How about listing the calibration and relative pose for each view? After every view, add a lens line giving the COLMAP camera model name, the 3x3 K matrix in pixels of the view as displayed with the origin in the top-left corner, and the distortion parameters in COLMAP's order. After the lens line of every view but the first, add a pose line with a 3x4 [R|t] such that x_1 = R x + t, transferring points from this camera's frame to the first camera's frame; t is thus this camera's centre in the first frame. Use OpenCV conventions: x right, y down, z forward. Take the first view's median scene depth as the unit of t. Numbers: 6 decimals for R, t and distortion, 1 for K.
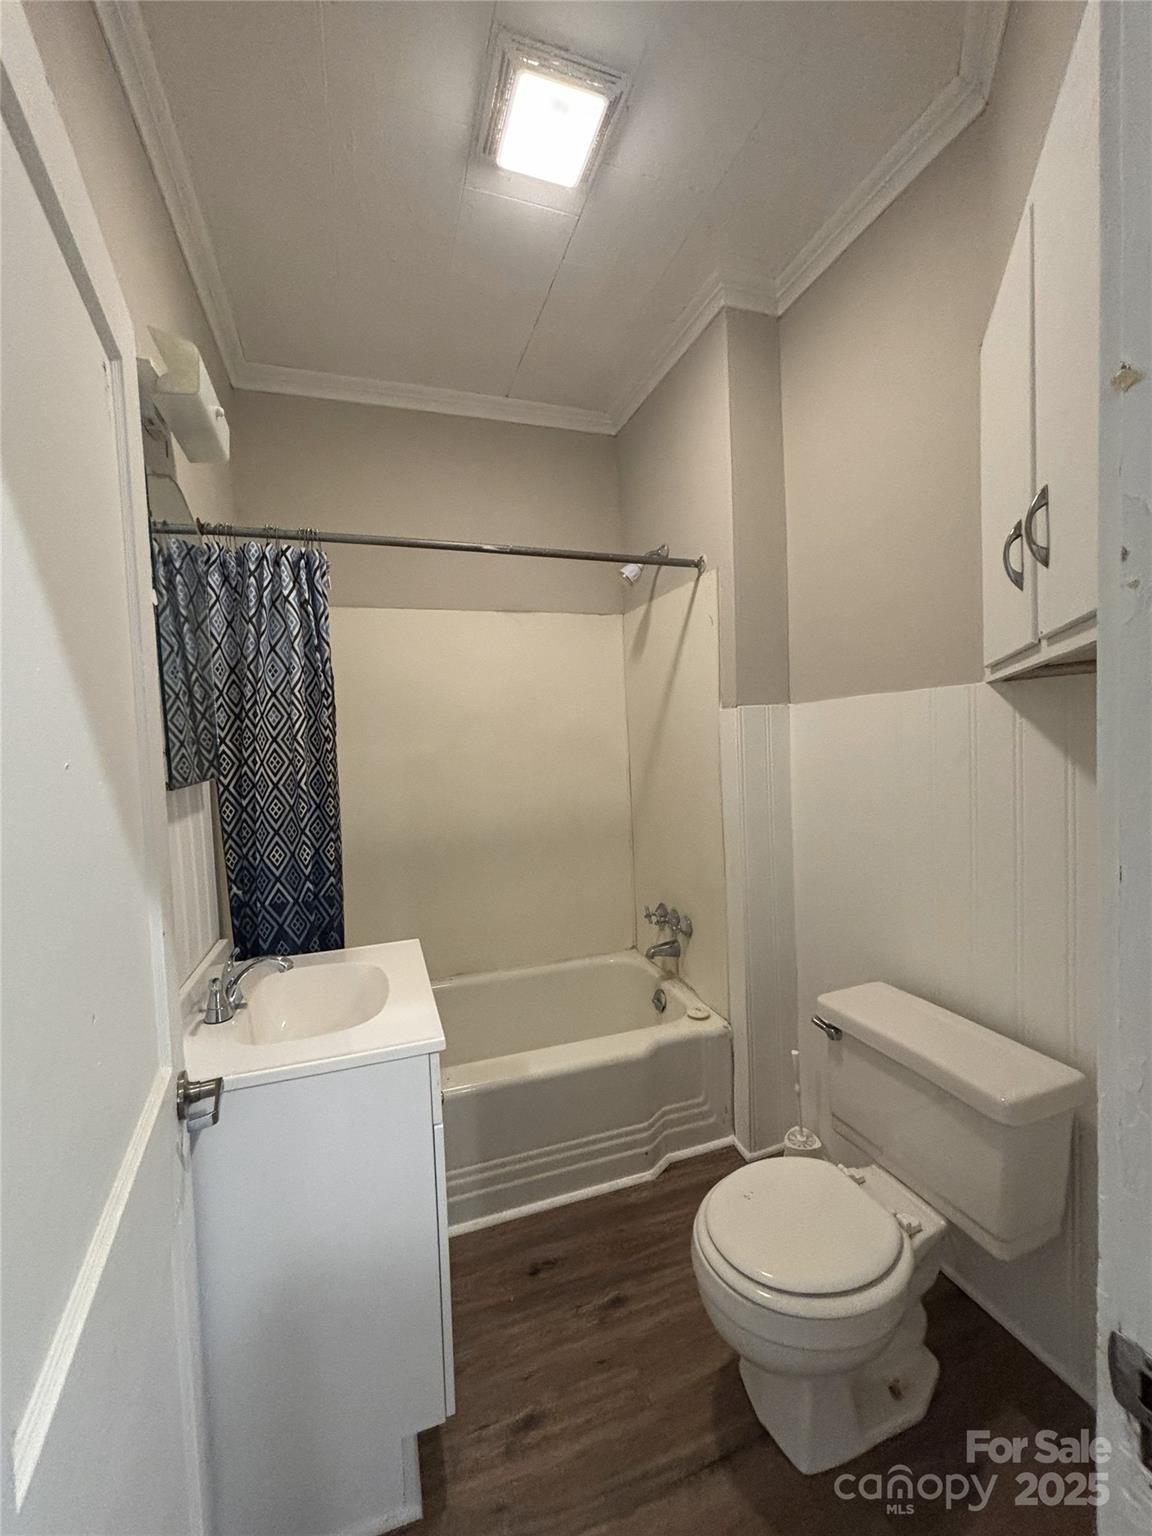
lens RADIAL K [[618.0, 0, 576.7], [0, 618.0, 769.7], [0, 0, 1]] dist [-0.003011, 0.000779]
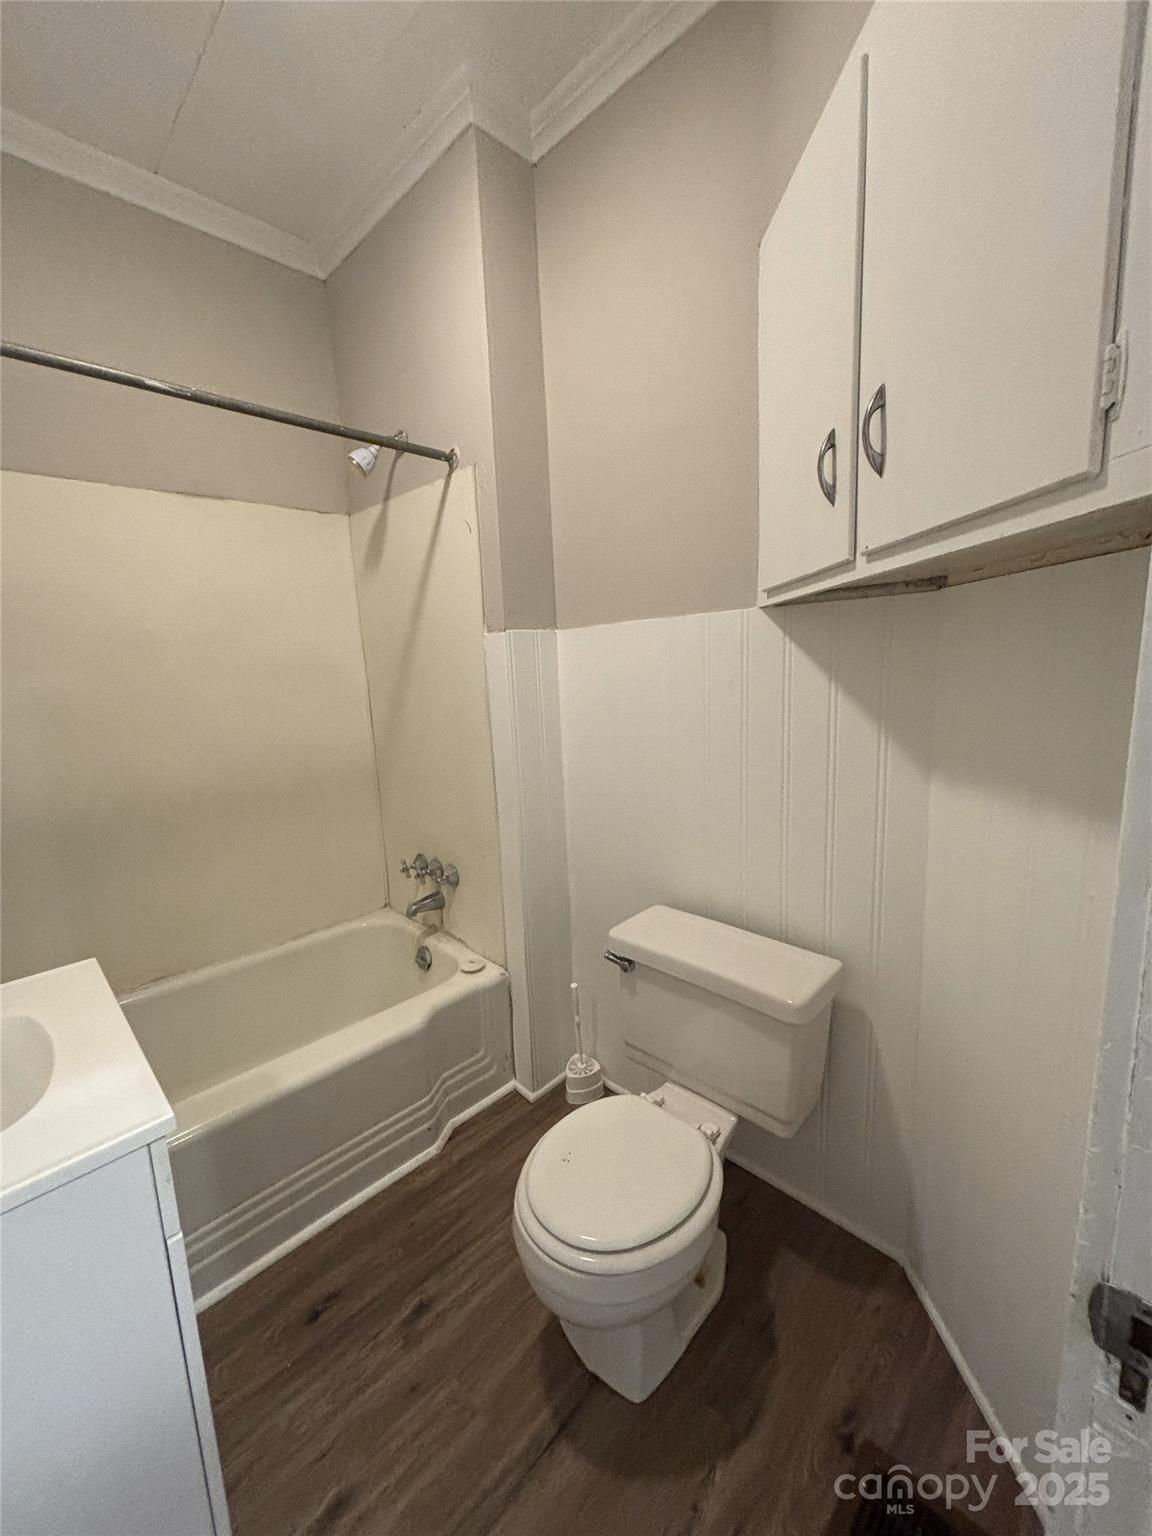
lens RADIAL K [[618.0, 0, 575.9], [0, 618.0, 766.1], [0, 0, 1]] dist [-0.003011, 0.000779]
pose [[0.897651, -0.073770, 0.434489, -0.056055], [0.029527, 0.993743, 0.107722, 0.000553], [-0.439717, -0.083867, 0.894212, 0.160837]]
